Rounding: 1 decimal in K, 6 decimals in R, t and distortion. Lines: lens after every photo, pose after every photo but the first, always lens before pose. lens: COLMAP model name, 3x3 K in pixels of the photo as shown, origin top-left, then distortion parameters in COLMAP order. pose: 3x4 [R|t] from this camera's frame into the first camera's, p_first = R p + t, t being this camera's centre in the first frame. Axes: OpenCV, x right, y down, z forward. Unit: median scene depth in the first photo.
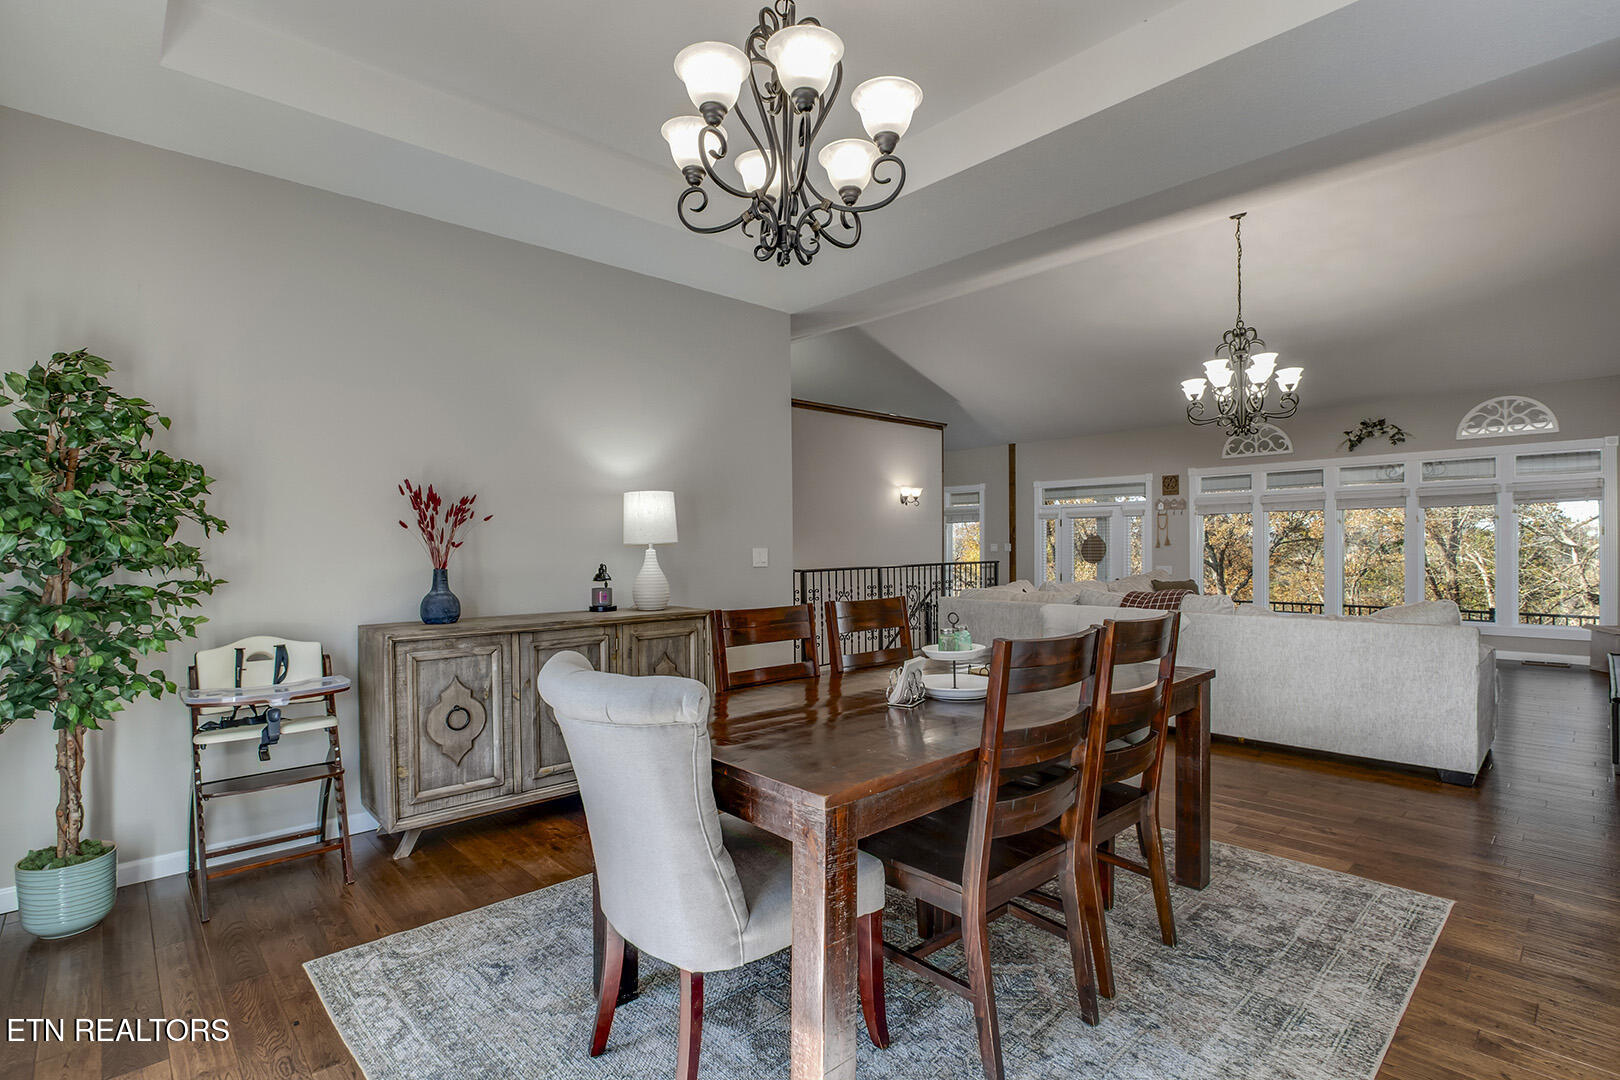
lens RADIAL K [[767.7, 0, 824.3], [0, 767.7, 551.4], [0, 0, 1]] dist [-0.023087, 0.002726]
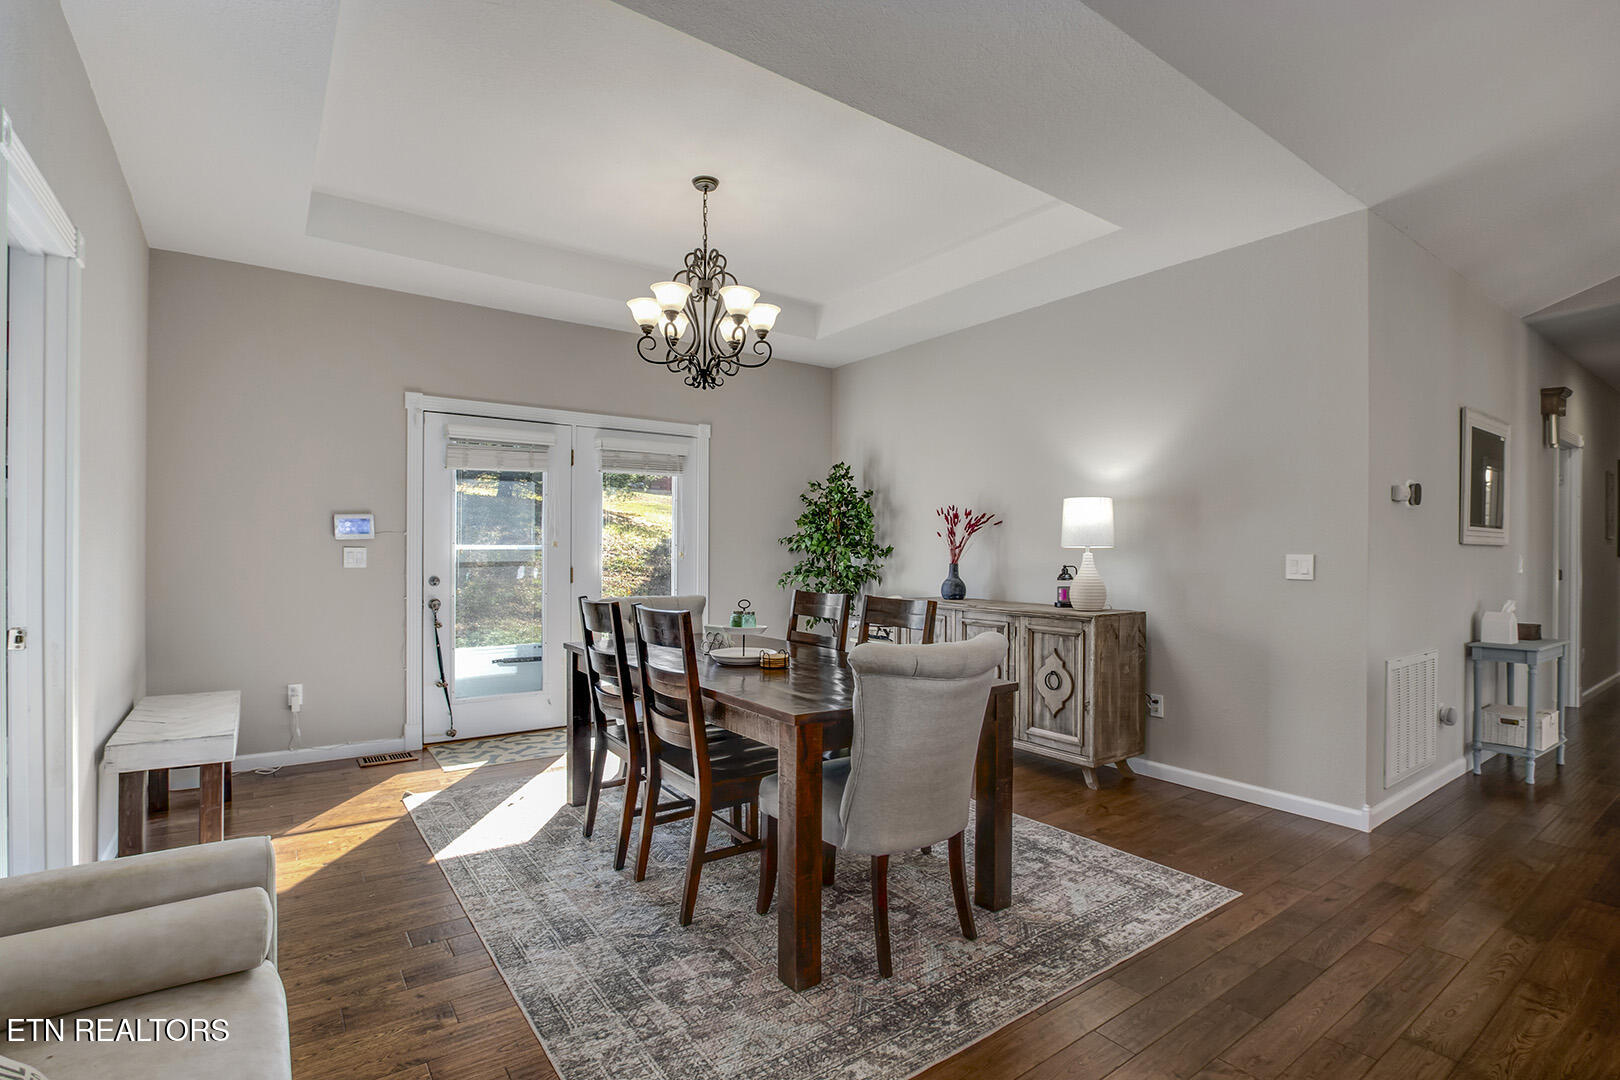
lens RADIAL K [[767.7, 0, 802.5], [0, 767.7, 553.9], [0, 0, 1]] dist [-0.023087, 0.002726]
pose [[-0.142627, 0.014669, -0.989668, 0.437788], [-0.013148, 0.999774, 0.016714, -0.006837], [0.989689, 0.015396, -0.142402, 0.384919]]
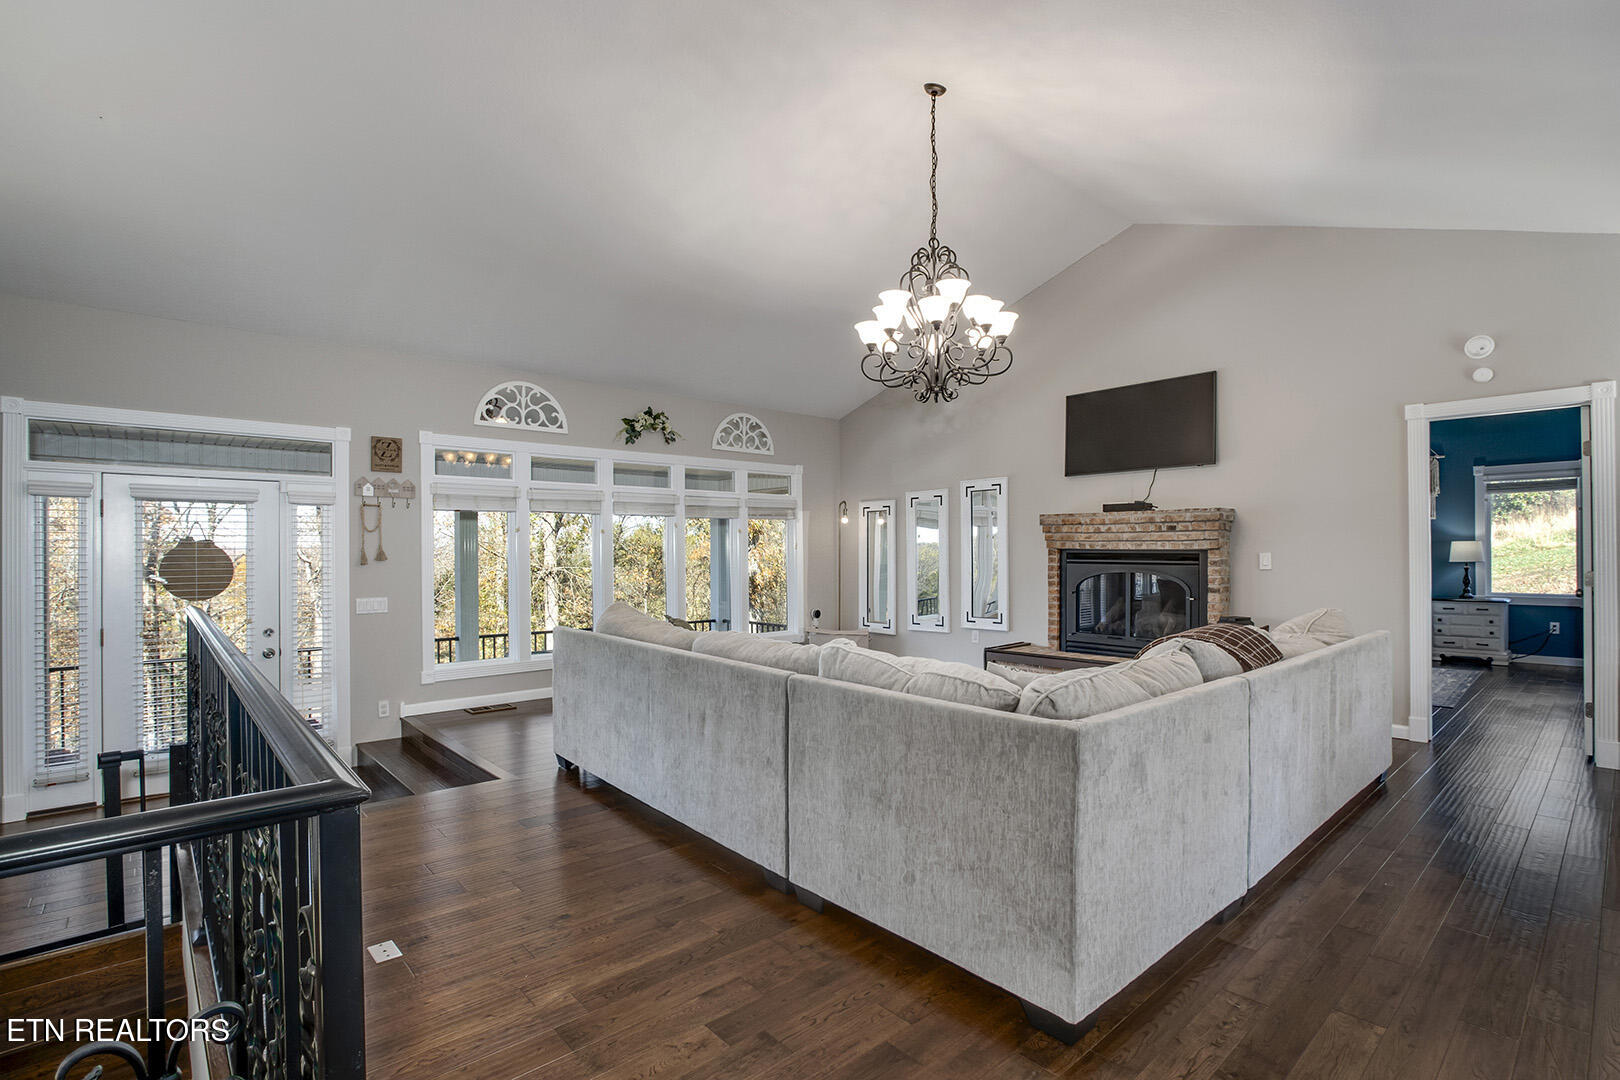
lens RADIAL K [[767.7, 0, 801.6], [0, 767.7, 544.7], [0, 0, 1]] dist [-0.023087, 0.002726]
pose [[0.039465, 0.019118, 0.999038, -0.123856], [0.013069, 0.999722, -0.019647, -0.006152], [-0.999135, 0.013832, 0.039204, 0.853210]]
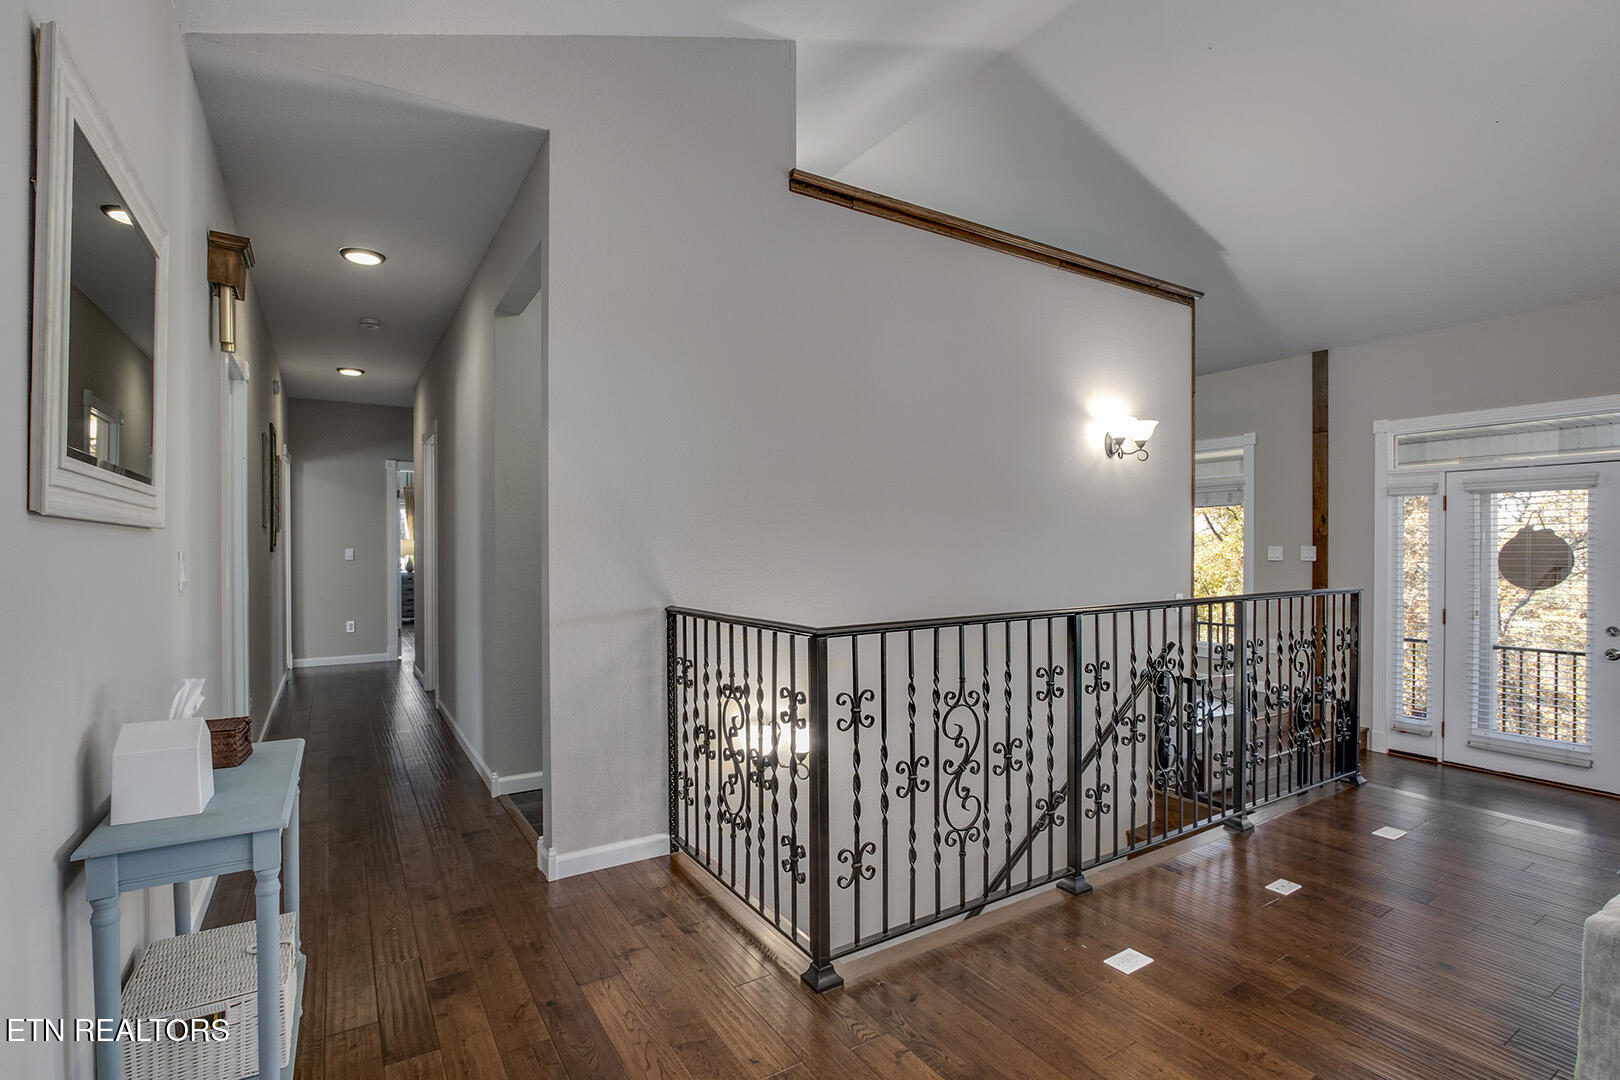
lens RADIAL K [[767.7, 0, 814.7], [0, 767.7, 550.1], [0, 0, 1]] dist [-0.023087, 0.002726]
pose [[0.978914, 0.008339, -0.204102, 0.029172], [-0.009020, 0.999956, -0.002408, -0.004923], [0.204073, 0.004198, 0.978947, 0.652574]]
